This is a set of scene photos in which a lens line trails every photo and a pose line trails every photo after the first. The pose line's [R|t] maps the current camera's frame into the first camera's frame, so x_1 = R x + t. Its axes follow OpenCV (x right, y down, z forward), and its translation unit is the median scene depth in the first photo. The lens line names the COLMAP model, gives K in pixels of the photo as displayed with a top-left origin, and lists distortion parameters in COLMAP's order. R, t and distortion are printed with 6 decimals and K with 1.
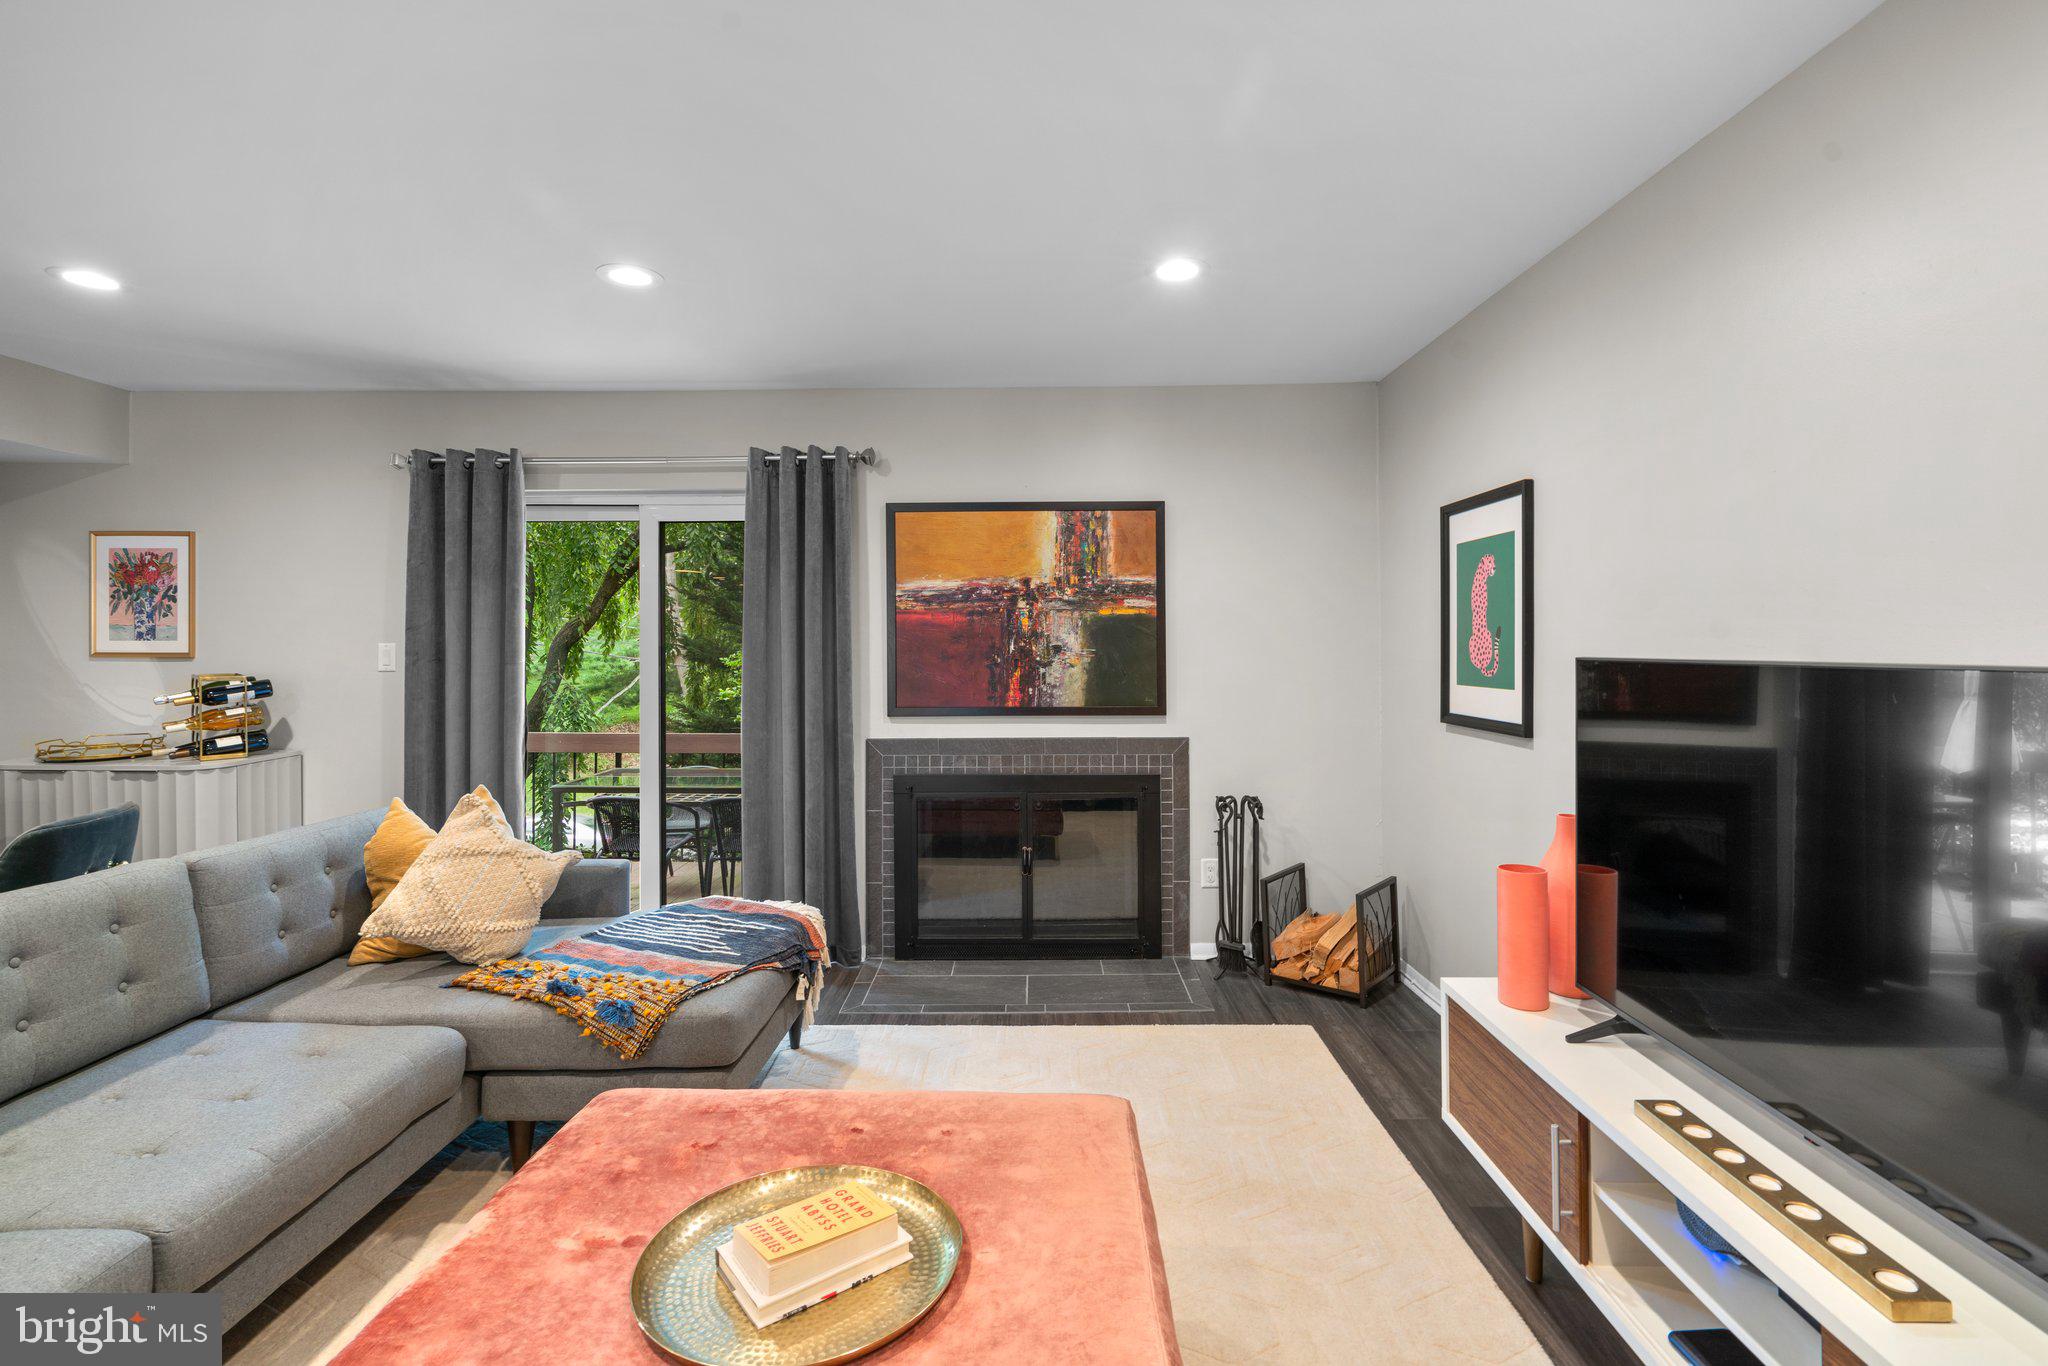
lens RADIAL K [[938.2, 0, 1033.8], [0, 938.2, 638.2], [0, 0, 1]] dist [0.001723, 0.000672]
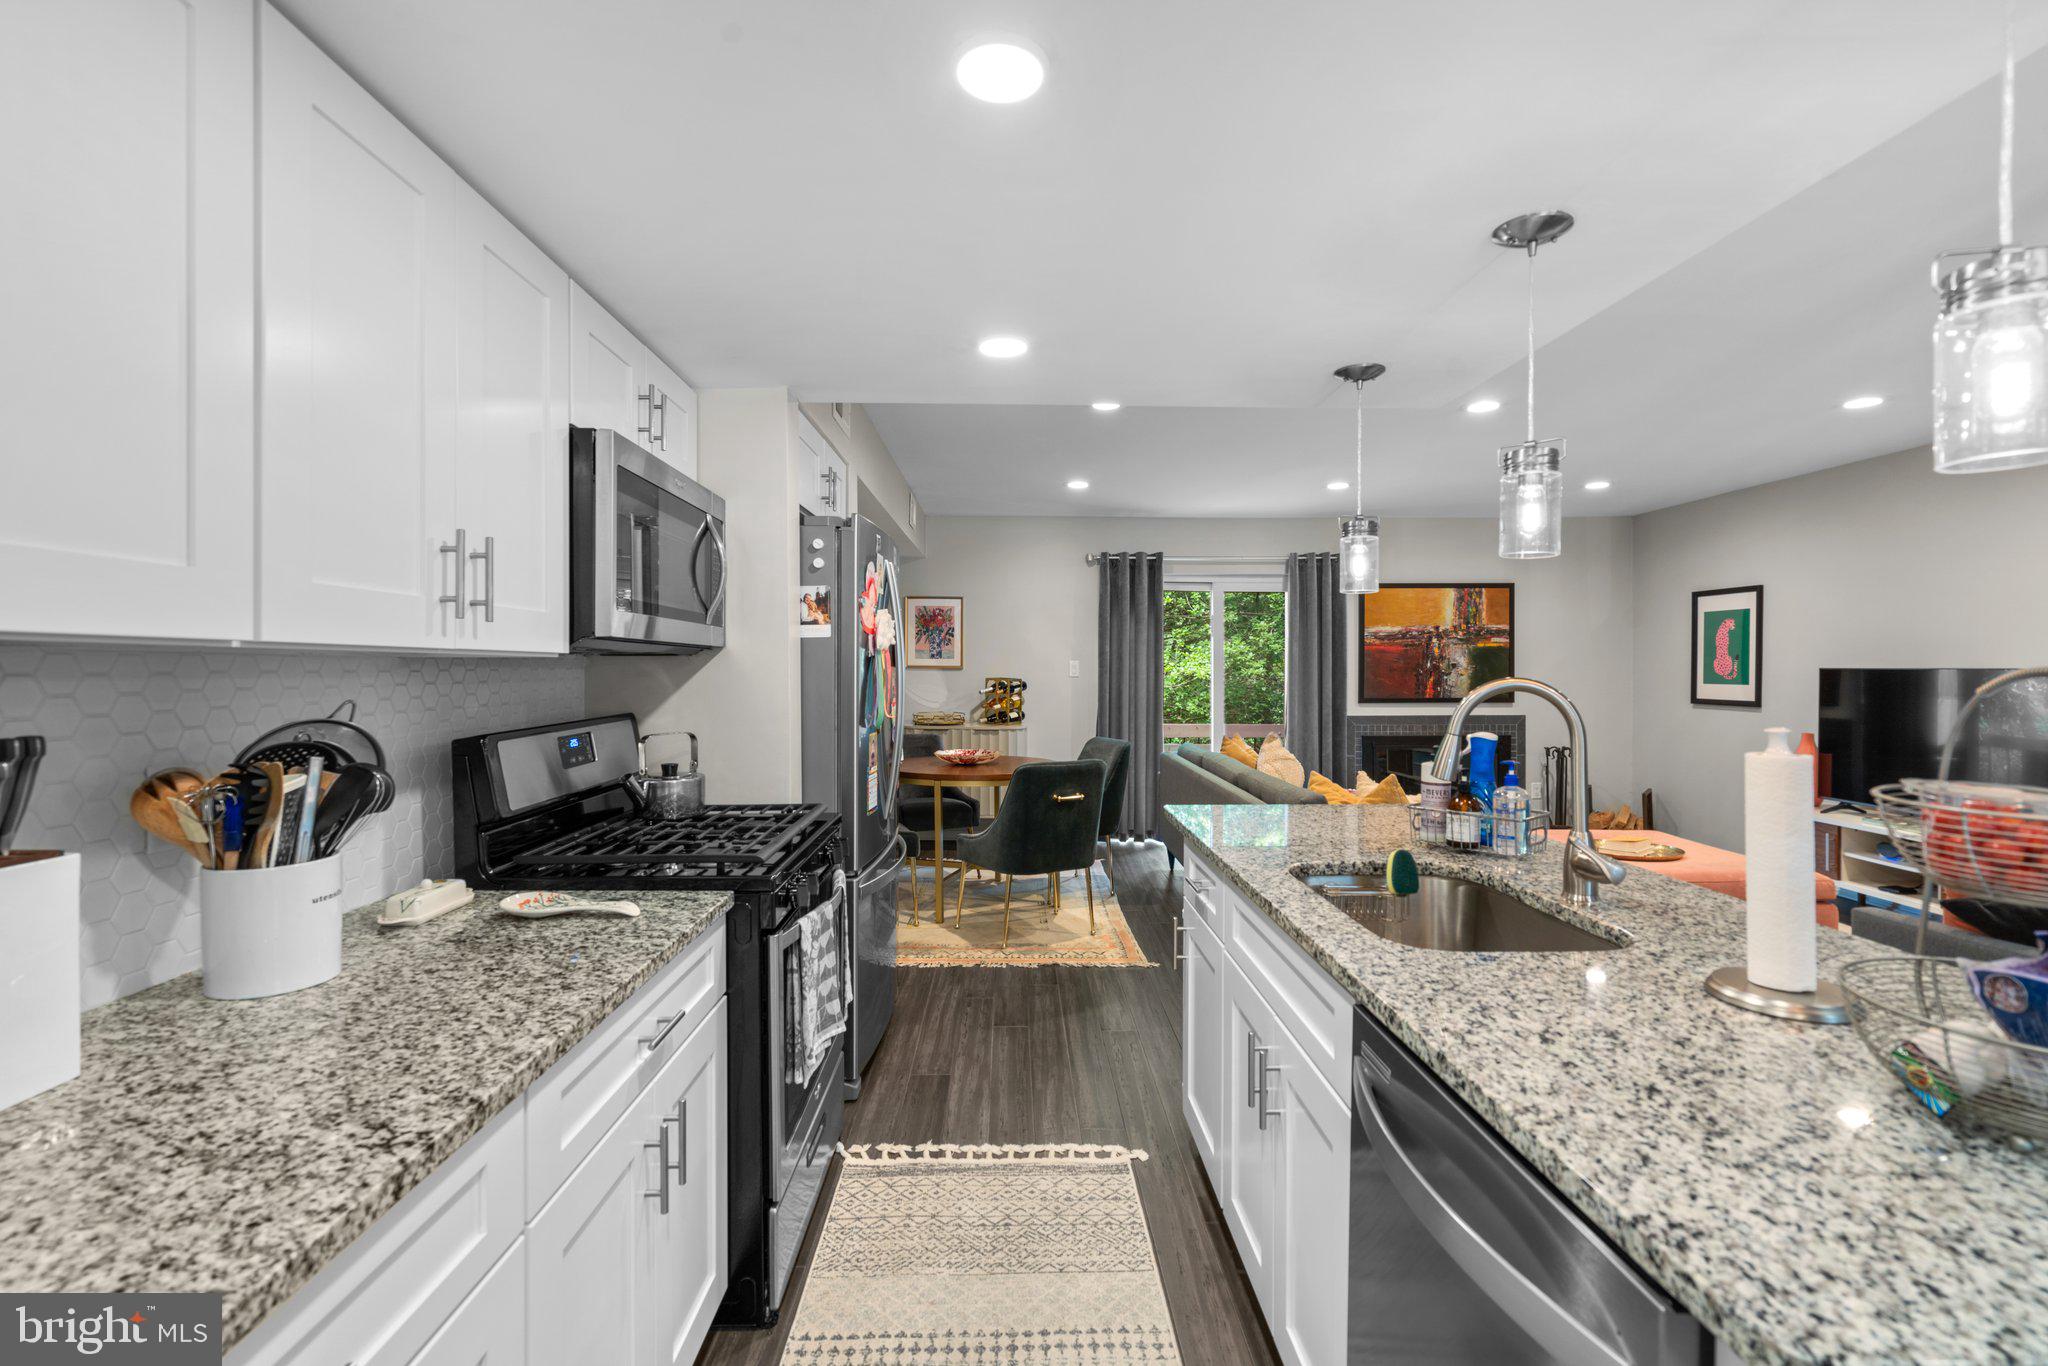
lens RADIAL K [[938.2, 0, 1025.9], [0, 938.2, 674.7], [0, 0, 1]] dist [0.001723, 0.000672]
pose [[0.999496, 0.002874, 0.031602, -0.842515], [-0.003352, 0.999881, 0.015088, 0.004522], [-0.031555, -0.015186, 0.999387, -0.751270]]
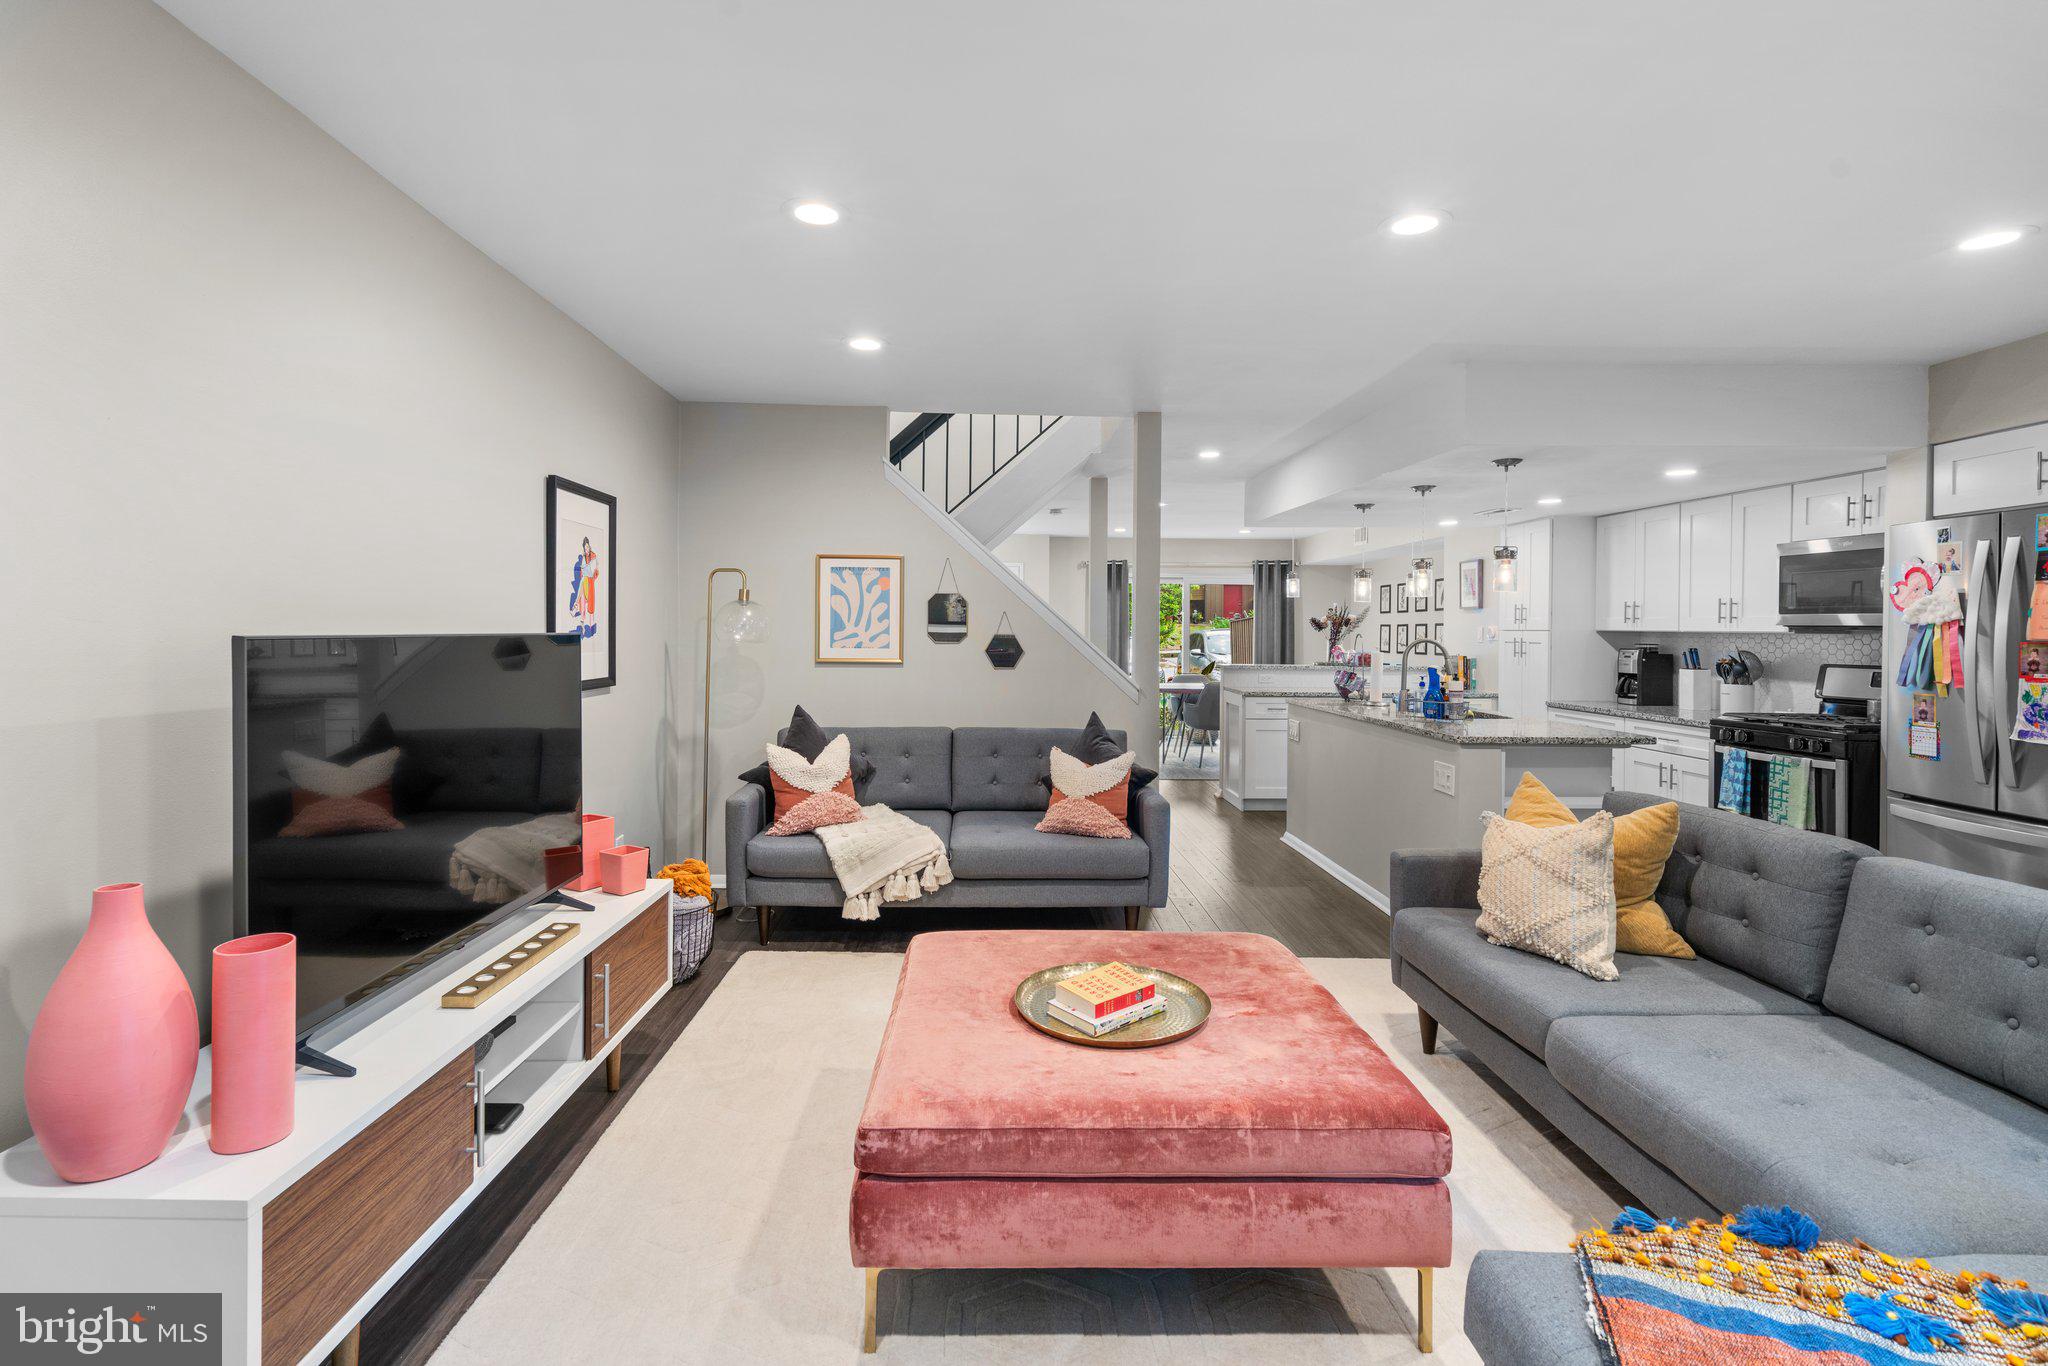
lens RADIAL K [[938.2, 0, 1019.5], [0, 938.2, 638.1], [0, 0, 1]] dist [0.001723, 0.000672]
pose [[-0.998967, -0.001971, -0.045397, -0.025430], [-0.002188, 0.999986, 0.004737, 0.006278], [0.045387, 0.004831, -0.998958, 0.861184]]
